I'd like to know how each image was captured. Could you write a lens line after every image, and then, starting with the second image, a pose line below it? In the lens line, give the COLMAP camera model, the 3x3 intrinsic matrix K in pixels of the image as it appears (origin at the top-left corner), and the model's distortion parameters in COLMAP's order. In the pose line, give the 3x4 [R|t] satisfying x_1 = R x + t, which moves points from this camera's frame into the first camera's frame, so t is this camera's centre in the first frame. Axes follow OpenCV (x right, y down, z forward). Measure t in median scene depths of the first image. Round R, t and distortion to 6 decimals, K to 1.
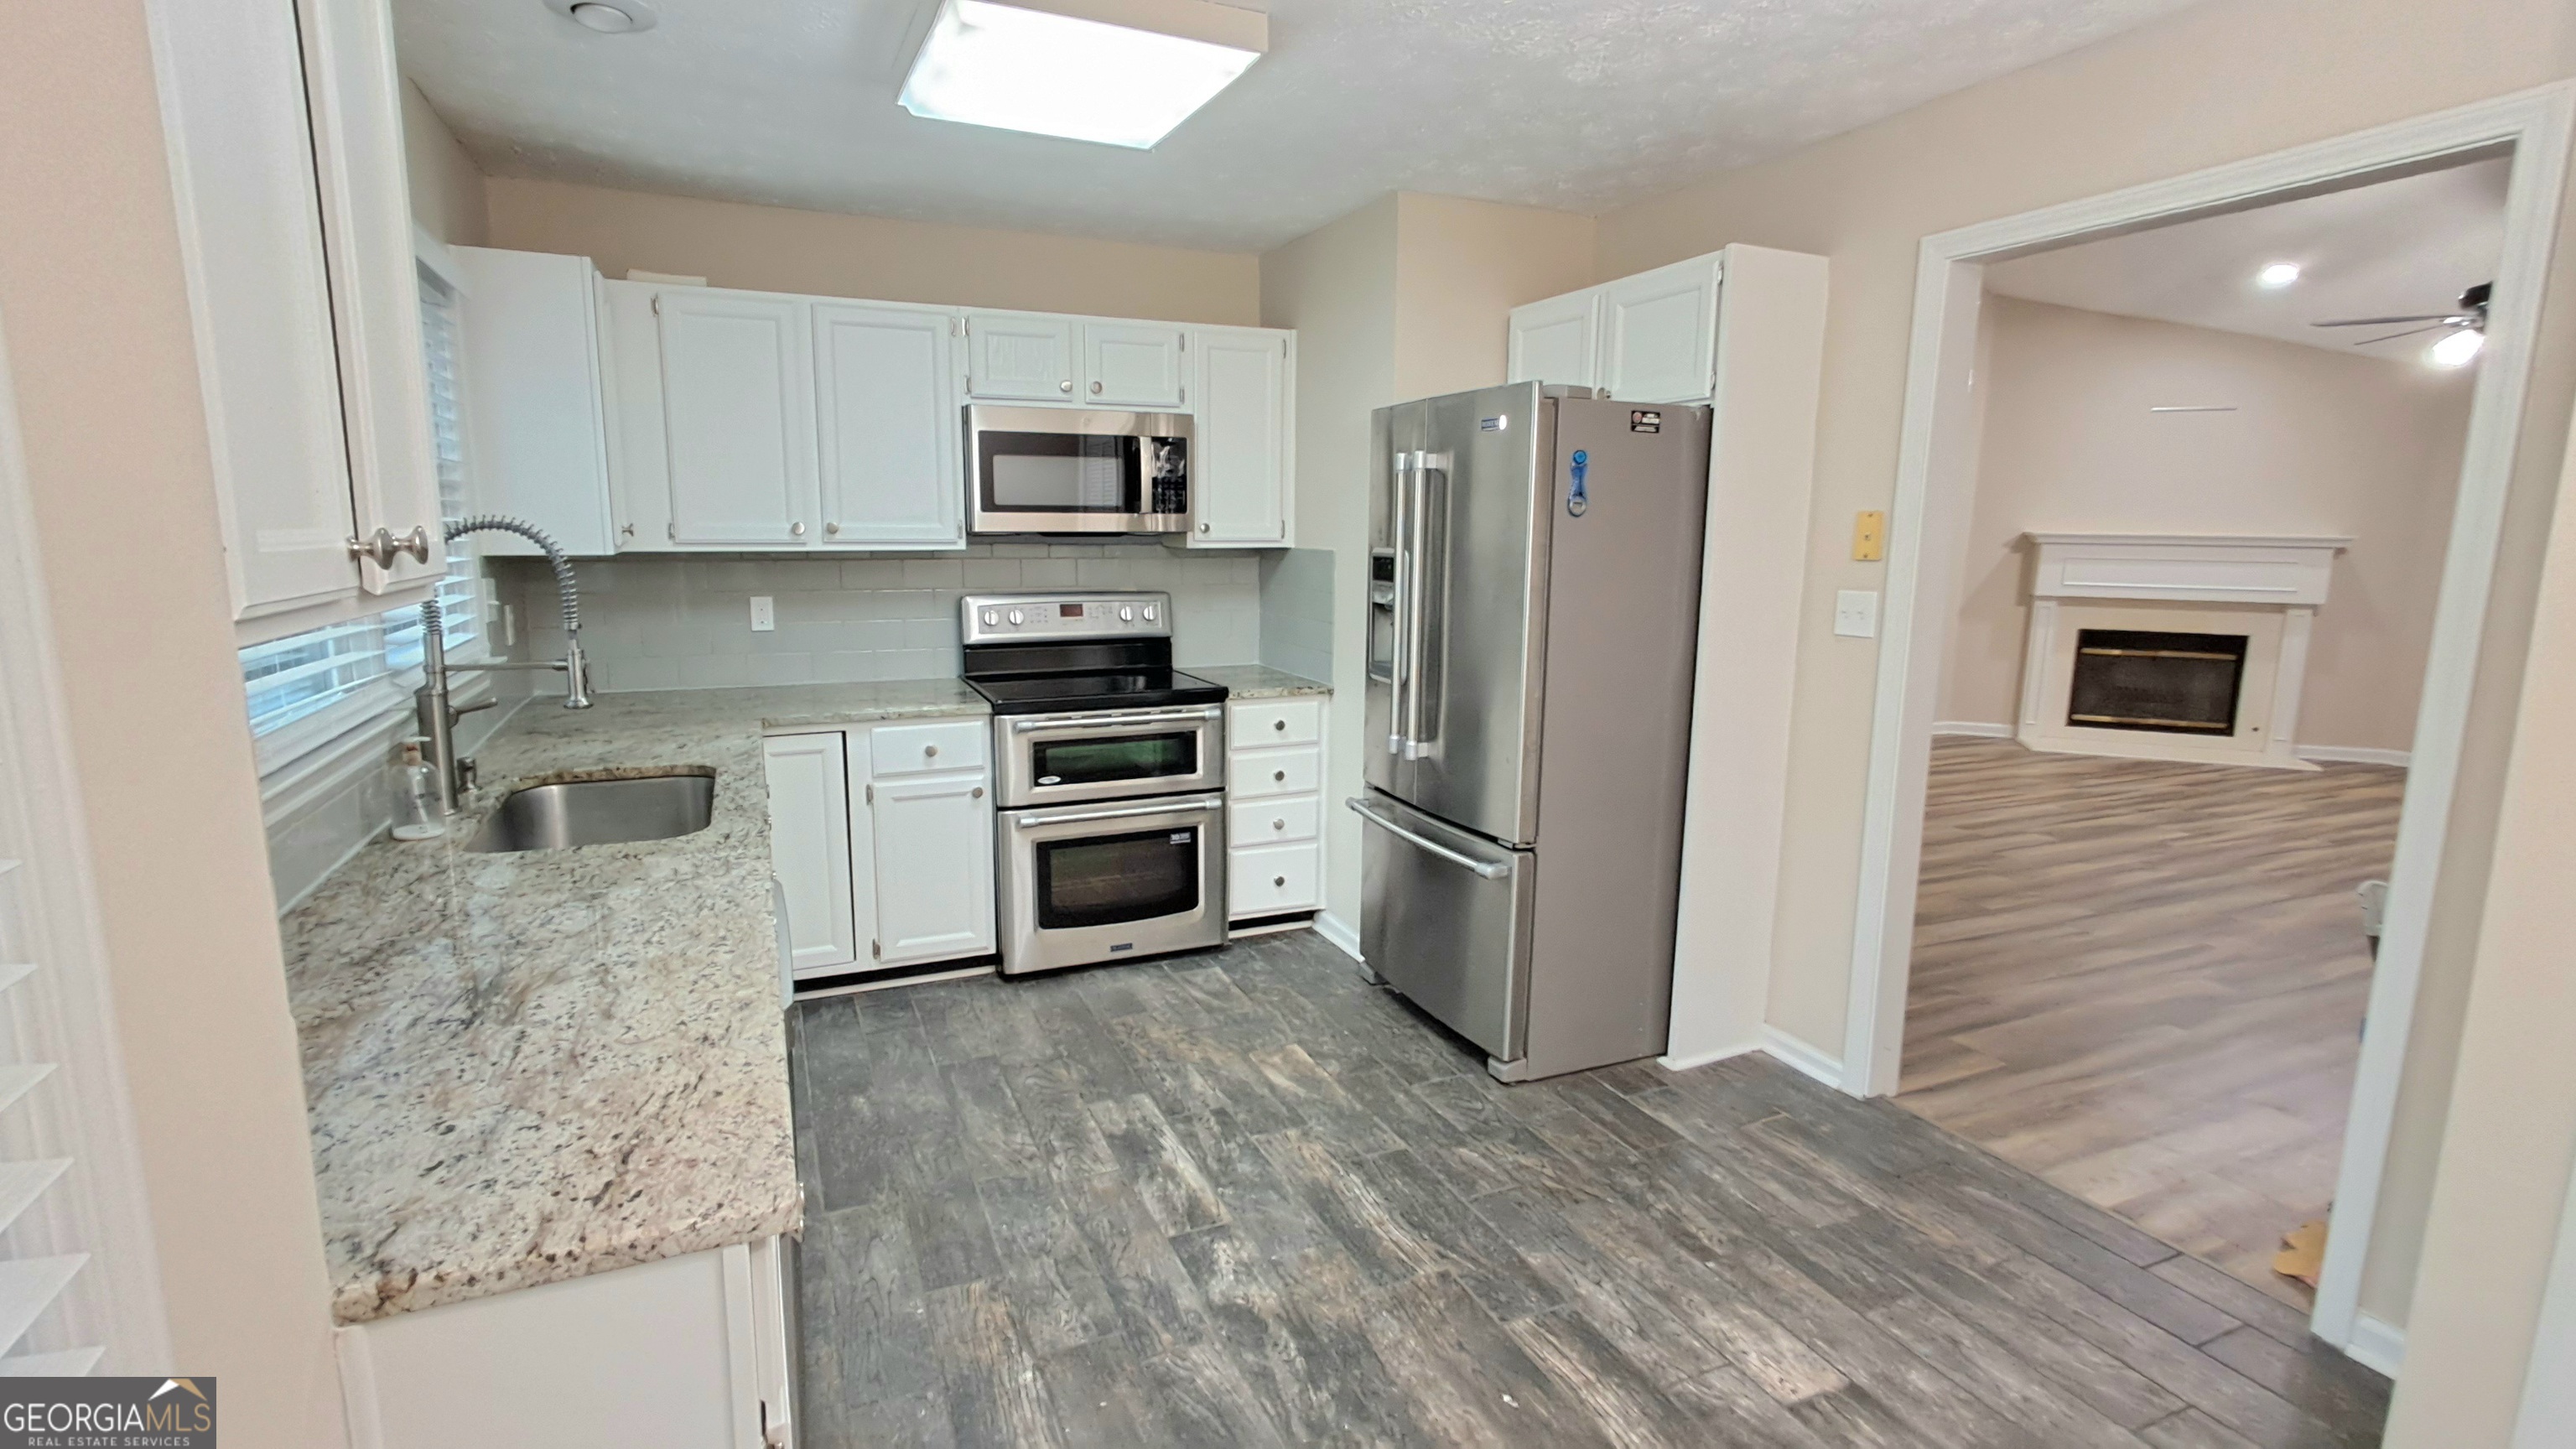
lens RADIAL K [[1204.0, 0, 1251.0], [0, 1204.0, 738.5], [0, 0, 1]] dist [-0.007343, 0.000771]
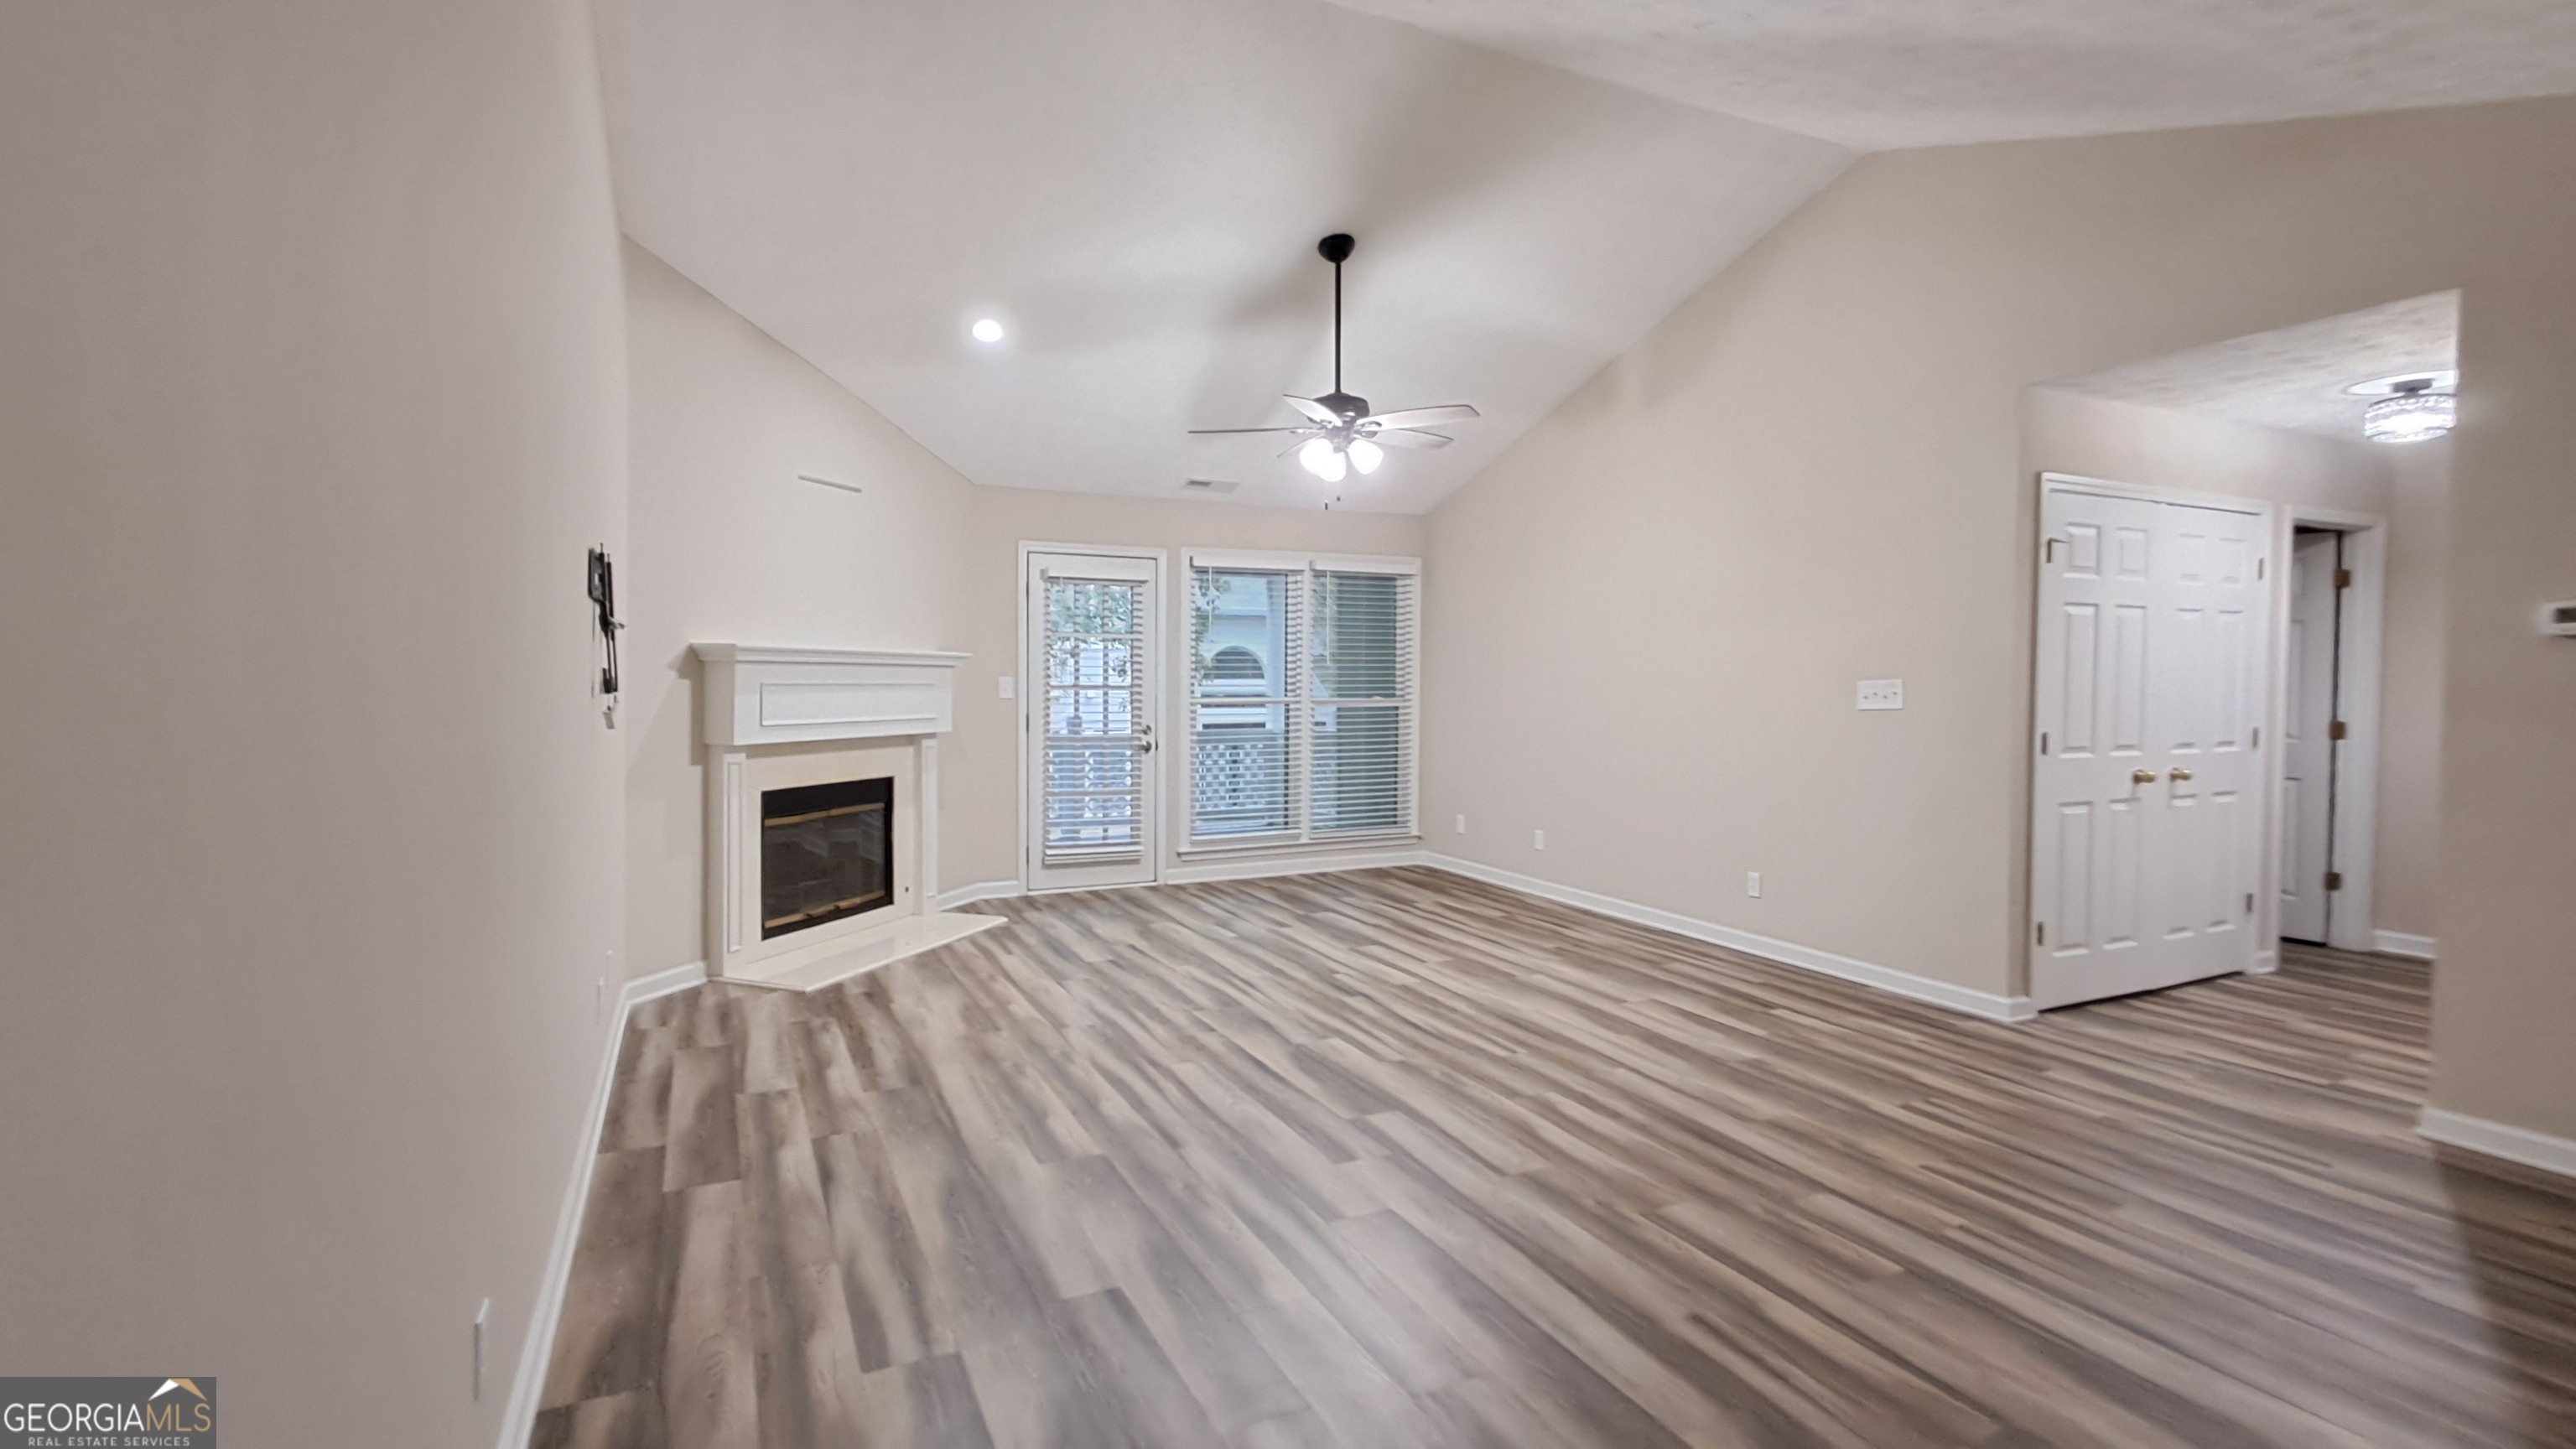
lens RADIAL K [[1204.0, 0, 1280.4], [0, 1204.0, 719.7], [0, 0, 1]] dist [-0.007343, 0.000771]
pose [[-0.041063, -0.045252, 0.998131, 0.027732], [0.160404, 0.985718, 0.051288, -0.118996], [-0.986197, 0.162211, -0.033218, 0.743989]]
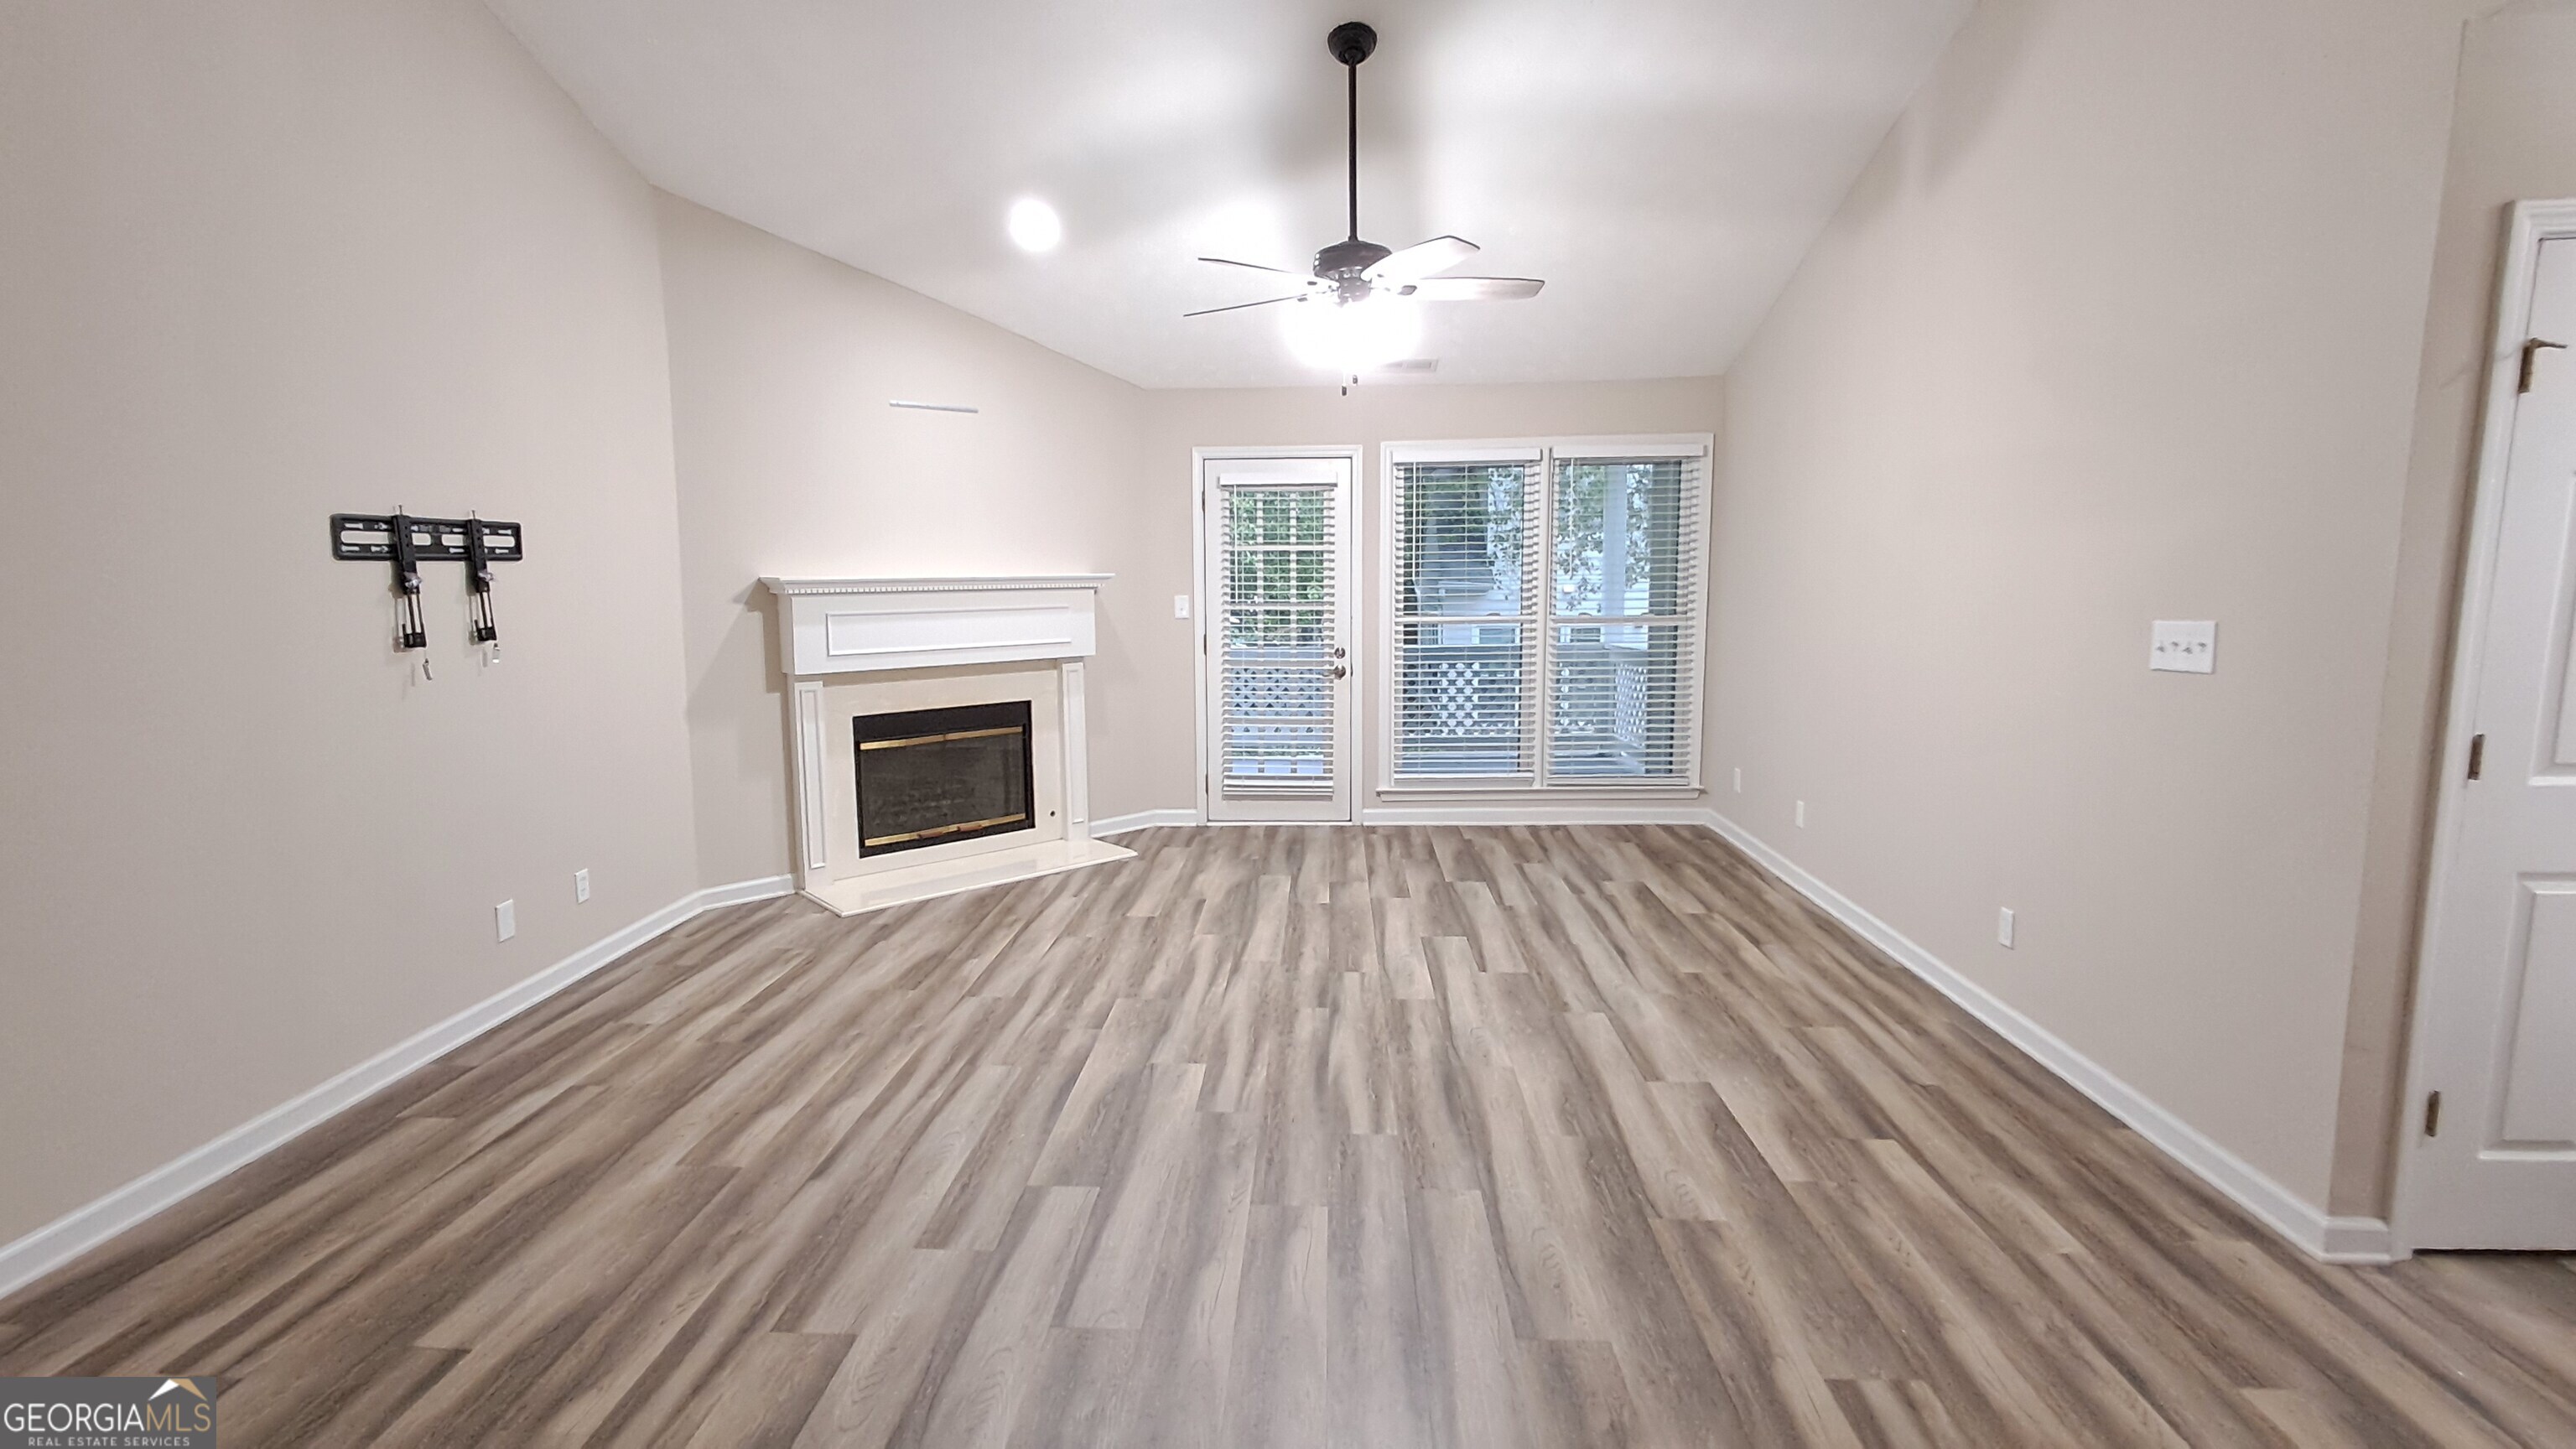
lens RADIAL K [[1204.0, 0, 1253.3], [0, 1204.0, 724.7], [0, 0, 1]] dist [-0.007343, 0.000771]
pose [[0.454081, -0.132981, 0.880980, 0.194805], [0.163497, 0.984444, 0.064327, -0.094536], [-0.875830, 0.114828, 0.468760, 0.488292]]
